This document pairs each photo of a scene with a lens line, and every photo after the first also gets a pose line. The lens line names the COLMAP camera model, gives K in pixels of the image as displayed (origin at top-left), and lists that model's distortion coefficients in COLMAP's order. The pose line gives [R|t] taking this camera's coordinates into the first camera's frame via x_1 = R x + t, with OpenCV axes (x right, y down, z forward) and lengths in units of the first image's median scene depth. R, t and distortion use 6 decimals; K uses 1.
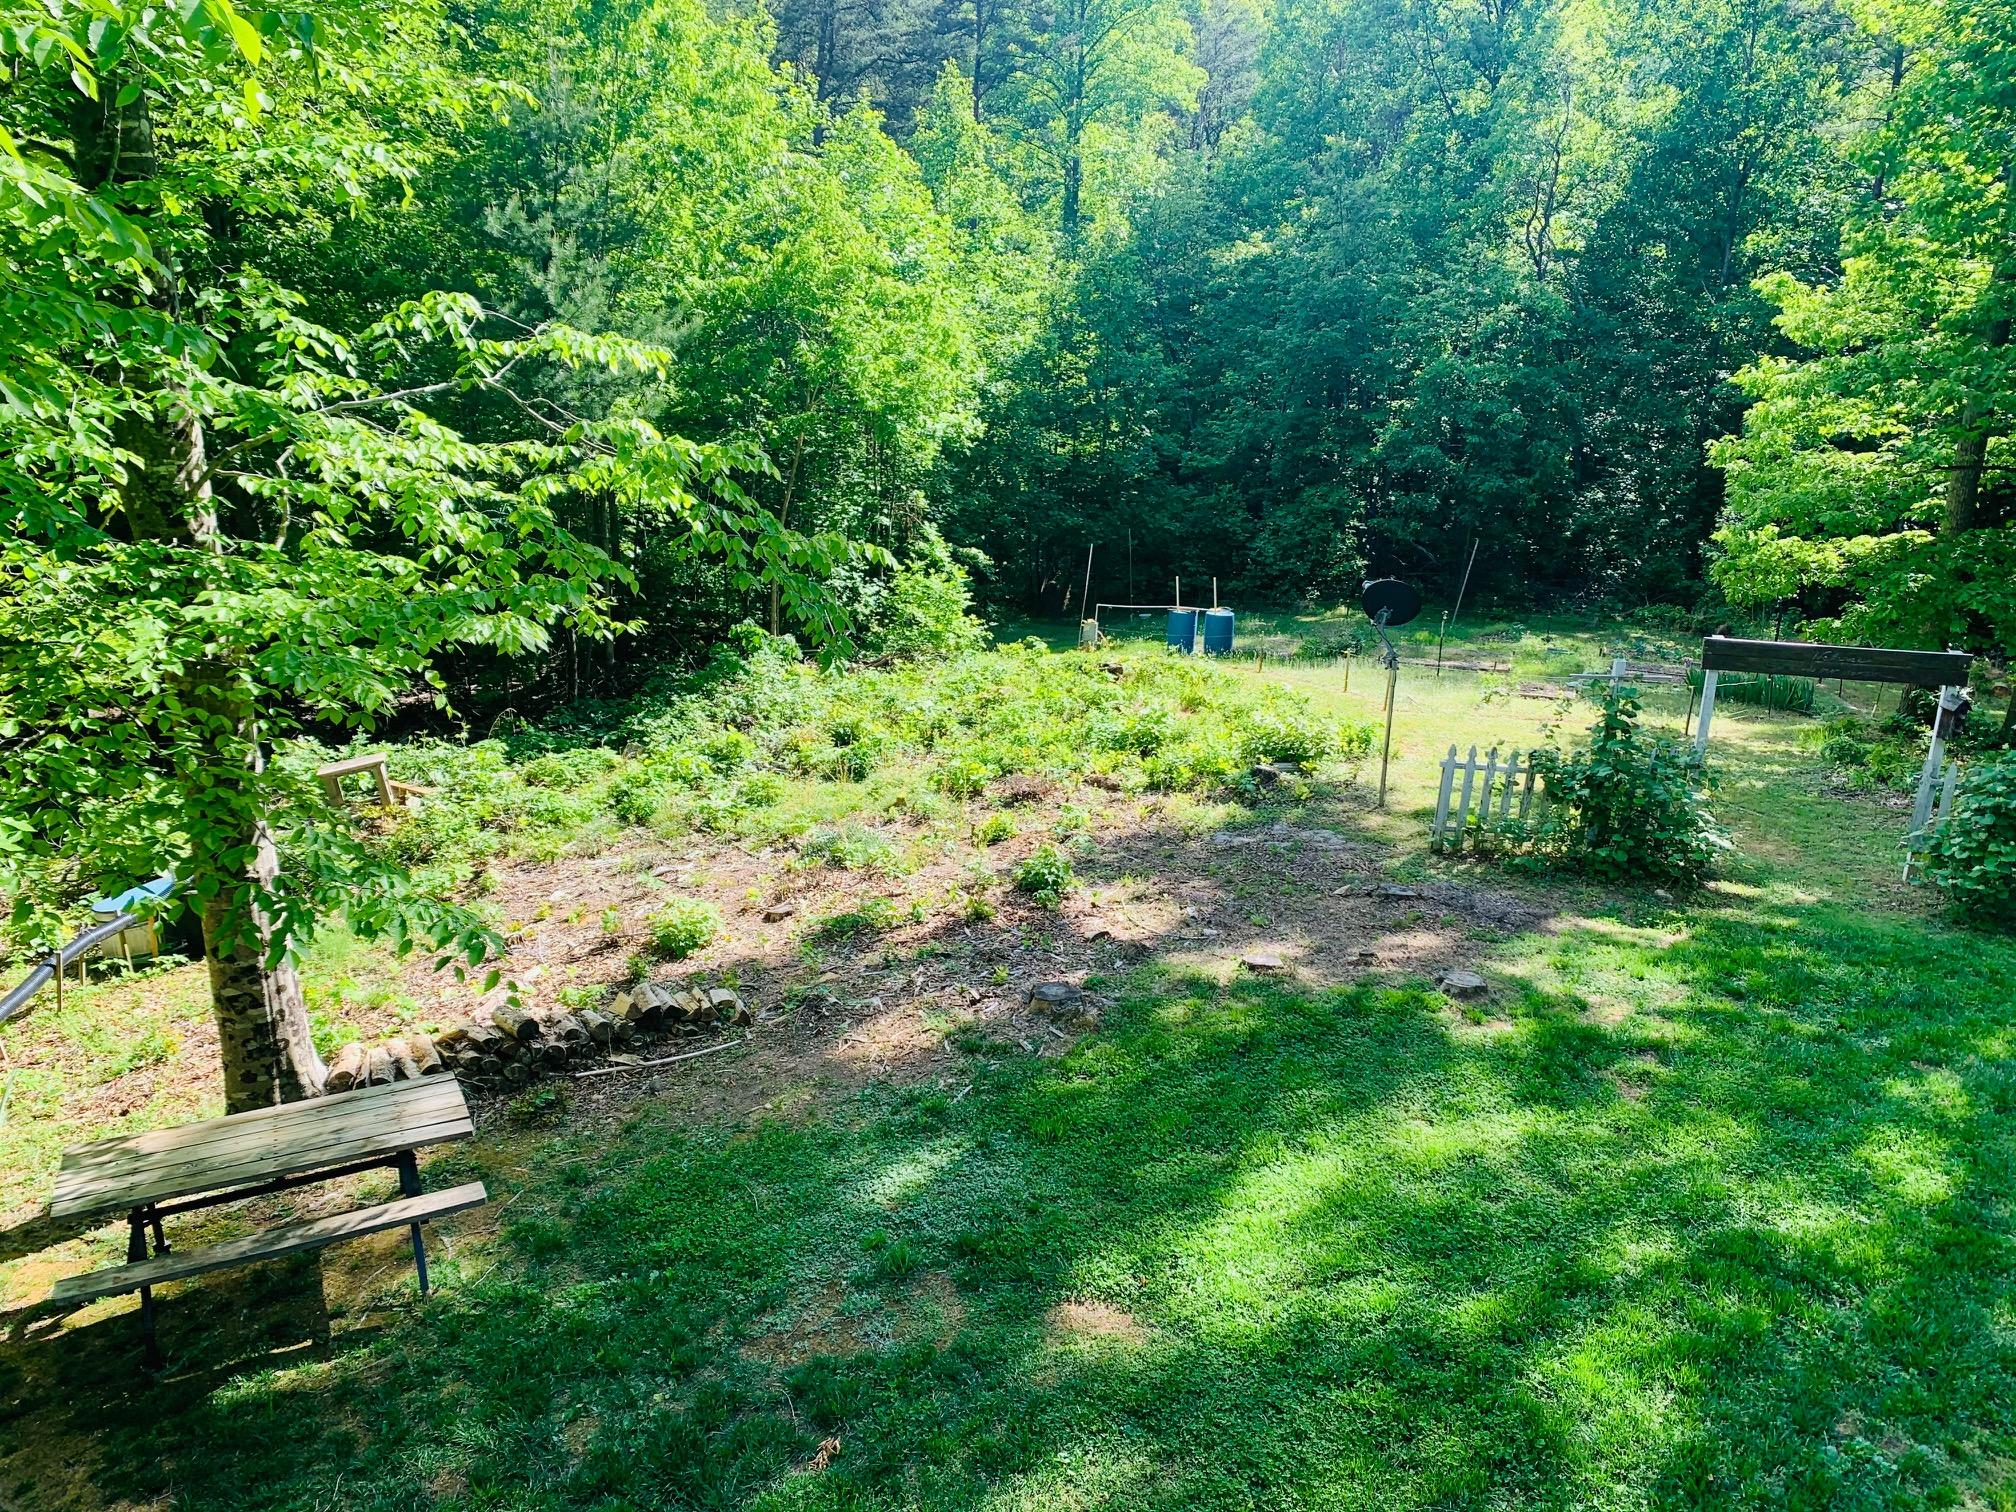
lens RADIAL K [[1557.7, 0, 1007.8], [0, 1557.7, 755.6], [0, 0, 1]] dist [0.001000, 0.002709]
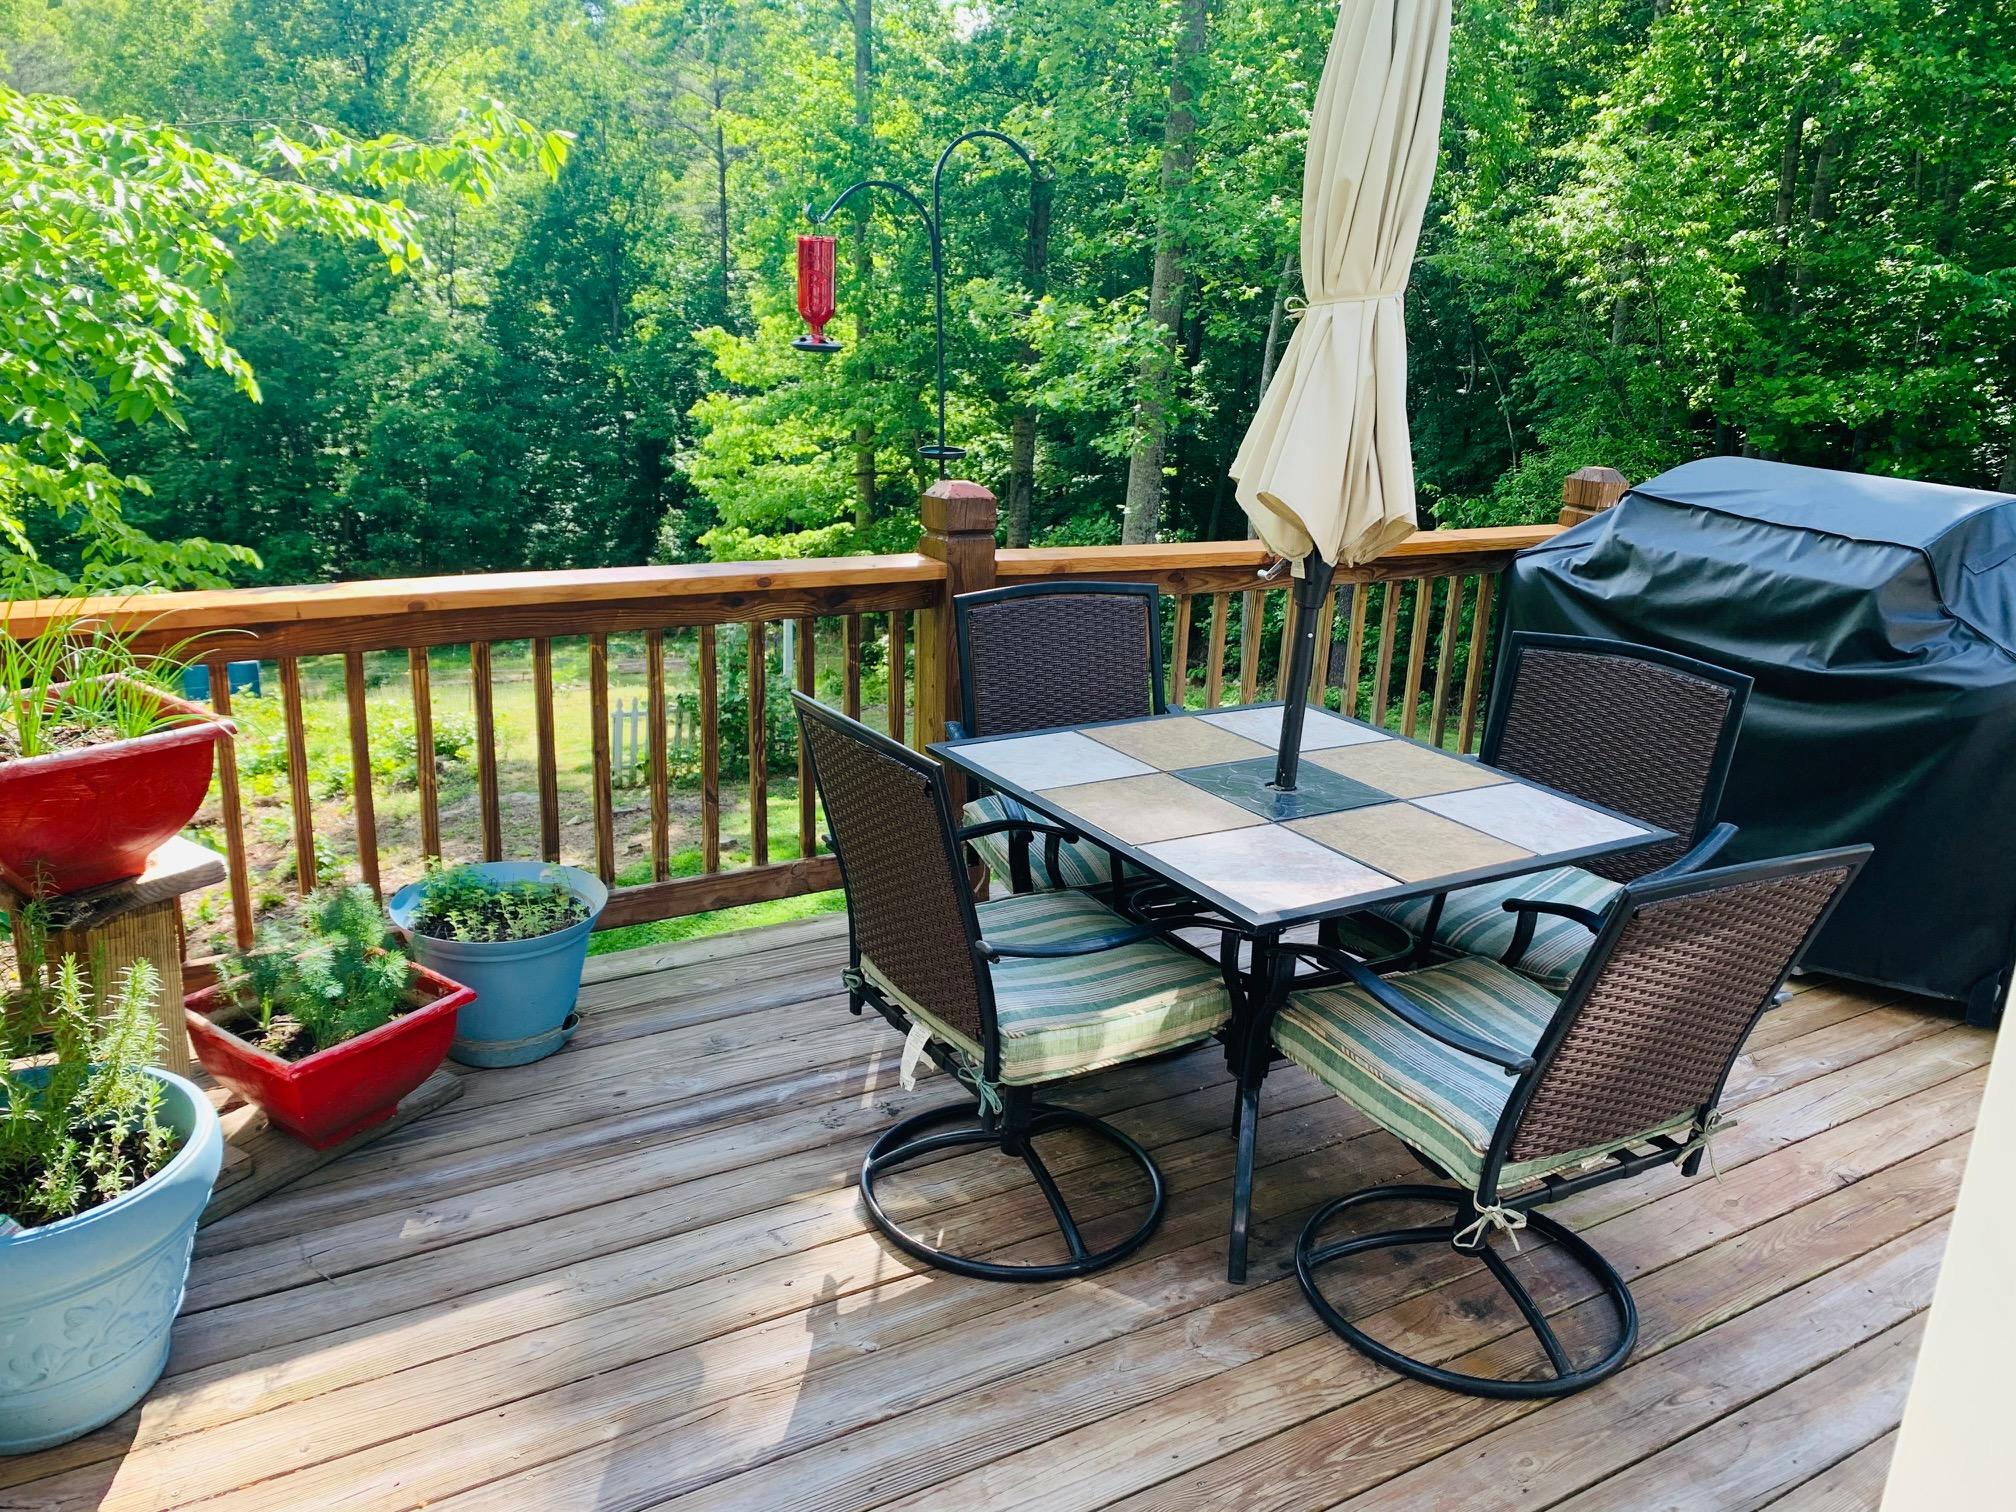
lens RADIAL K [[1557.7, 0, 1007.6], [0, 1557.7, 757.4], [0, 0, 1]] dist [0.001000, 0.002709]
pose [[0.765039, -0.161701, 0.623352, -0.096448], [0.179989, 0.983077, 0.034115, 0.017867], [-0.618319, 0.086098, 0.781197, -0.056276]]
